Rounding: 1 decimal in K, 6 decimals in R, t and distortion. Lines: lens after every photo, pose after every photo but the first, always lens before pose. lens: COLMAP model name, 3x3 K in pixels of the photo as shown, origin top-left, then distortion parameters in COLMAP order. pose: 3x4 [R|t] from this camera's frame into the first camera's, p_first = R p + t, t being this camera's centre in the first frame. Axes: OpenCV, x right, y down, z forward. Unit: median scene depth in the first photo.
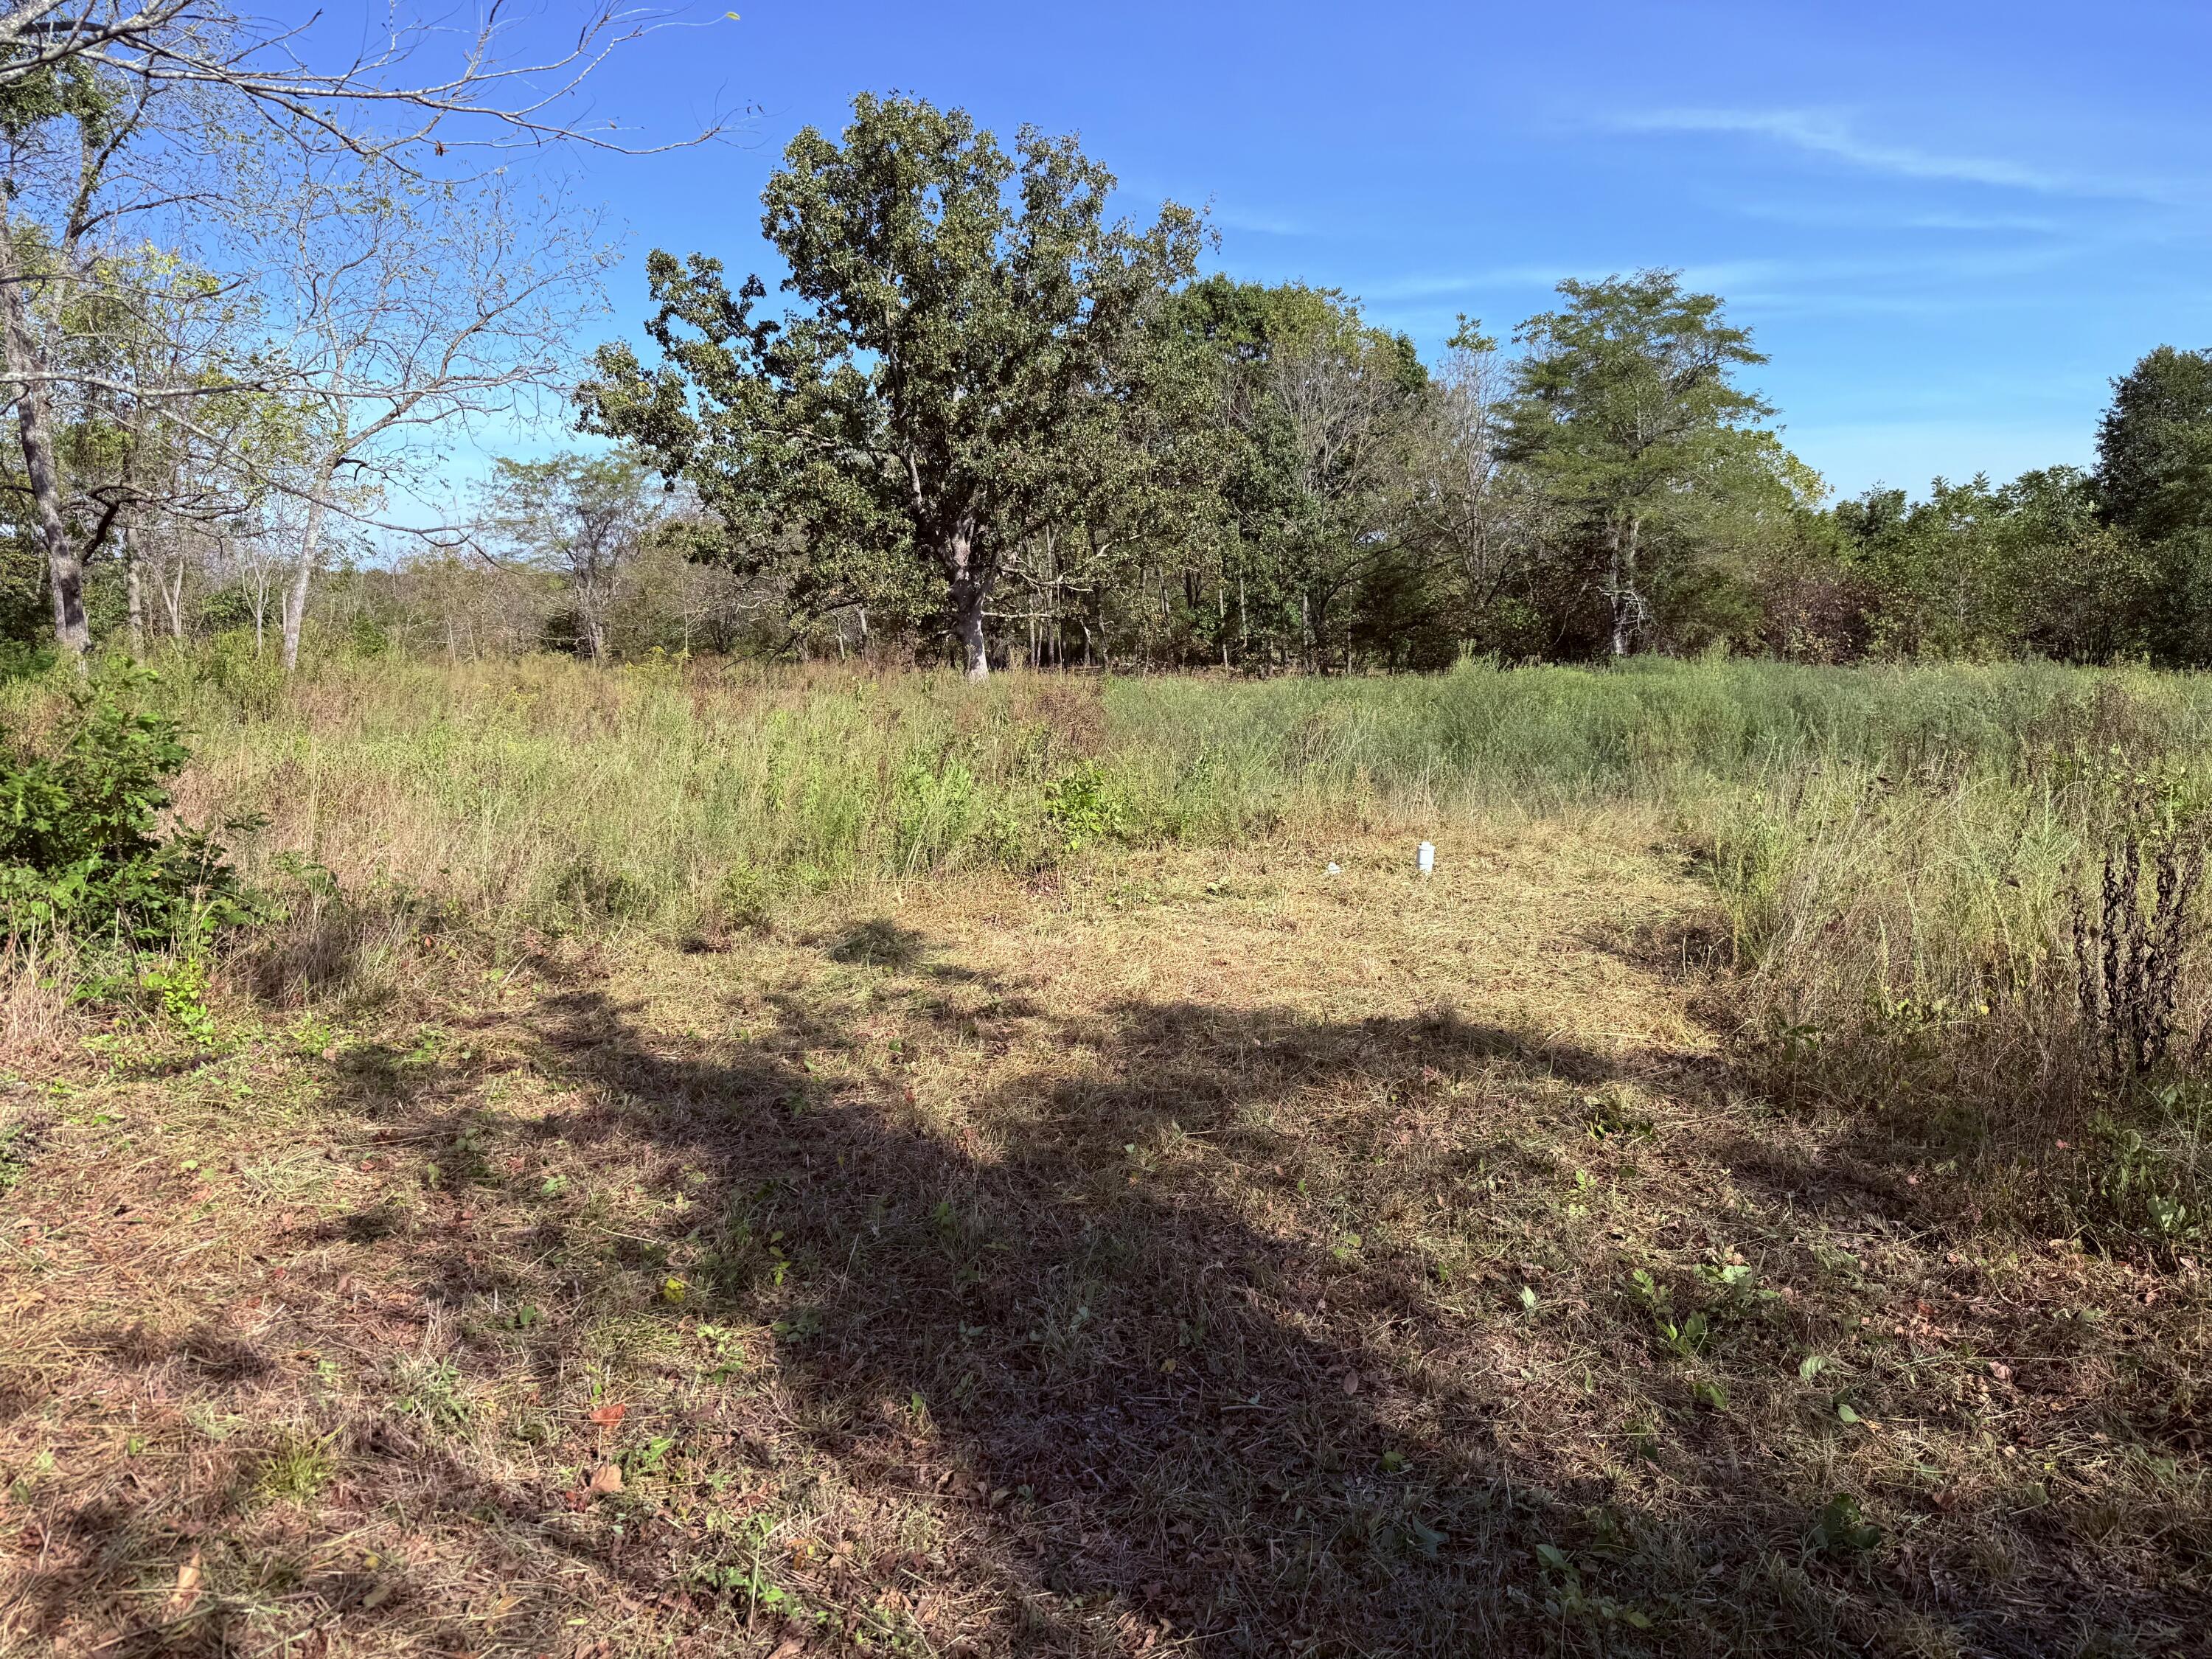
lens RADIAL K [[1543.3, 0, 1093.5], [0, 1543.3, 914.0], [0, 0, 1]] dist [0.000111, -0.002319]
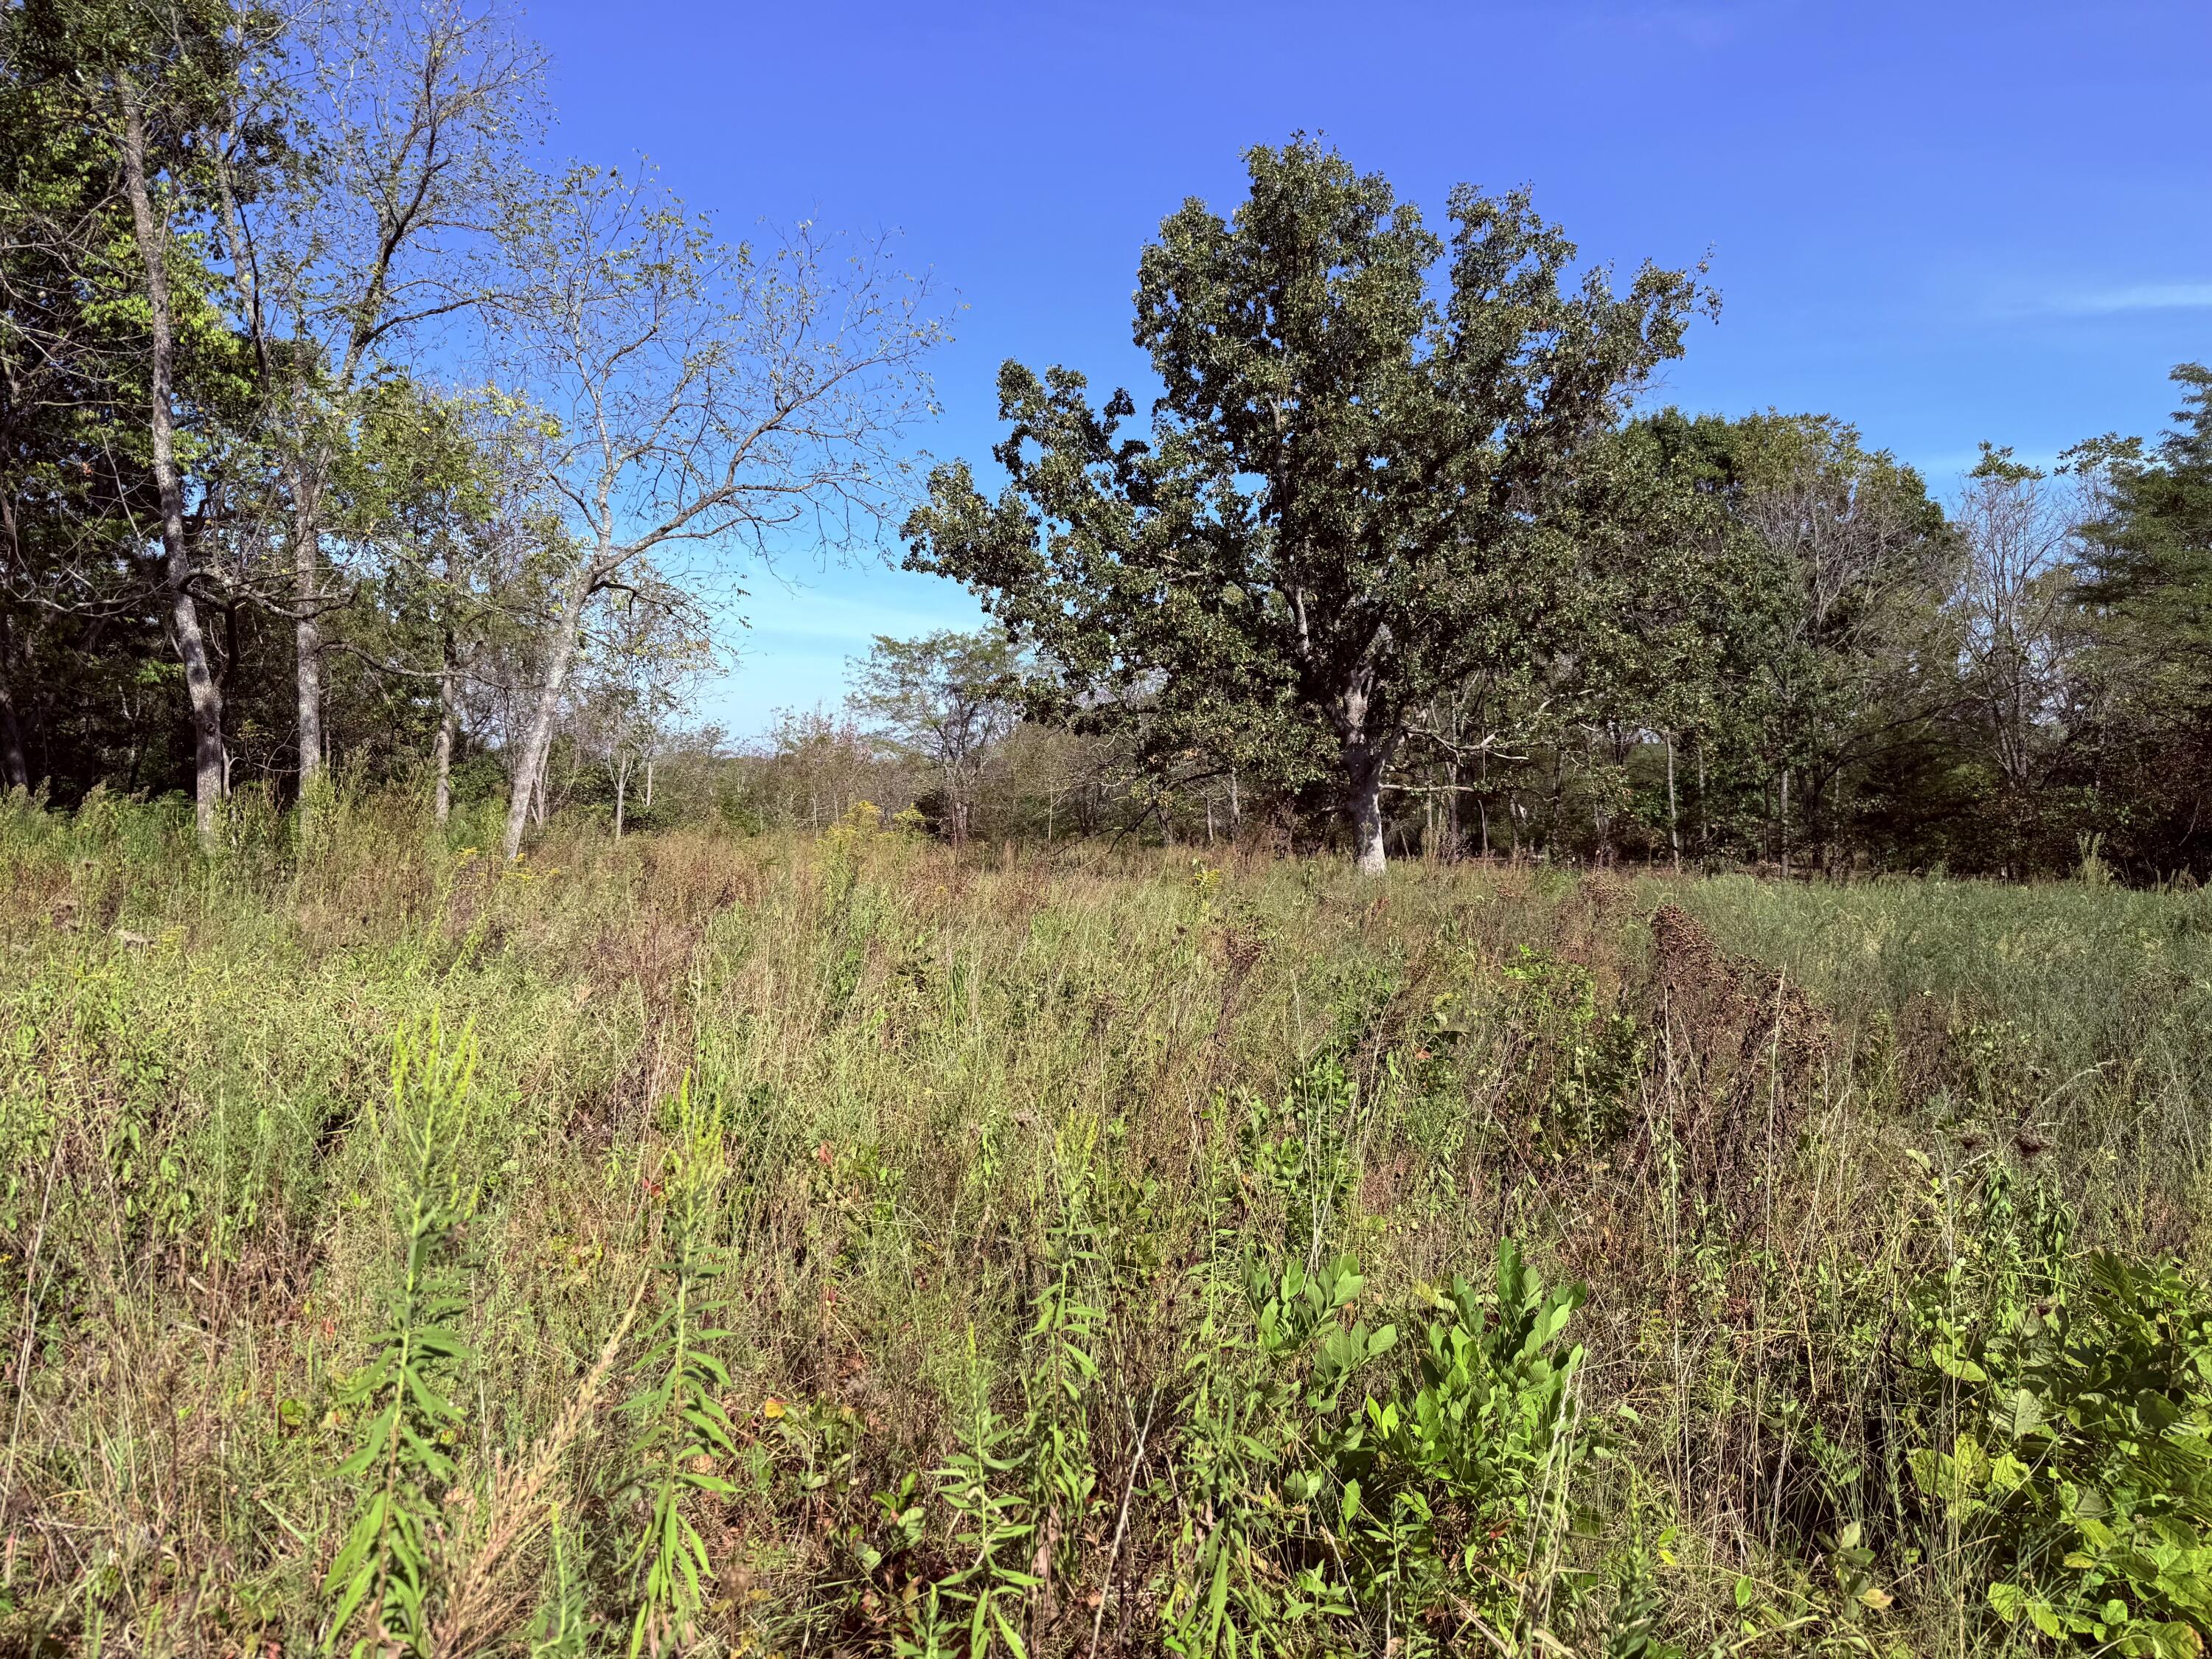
lens RADIAL K [[1543.3, 0, 1093.5], [0, 1543.3, 914.0], [0, 0, 1]] dist [0.000111, -0.002319]
pose [[0.970971, 0.034082, -0.236759, -0.025597], [-0.062777, 0.991410, -0.114738, -0.032073], [0.230814, 0.126271, 0.964770, 0.220832]]
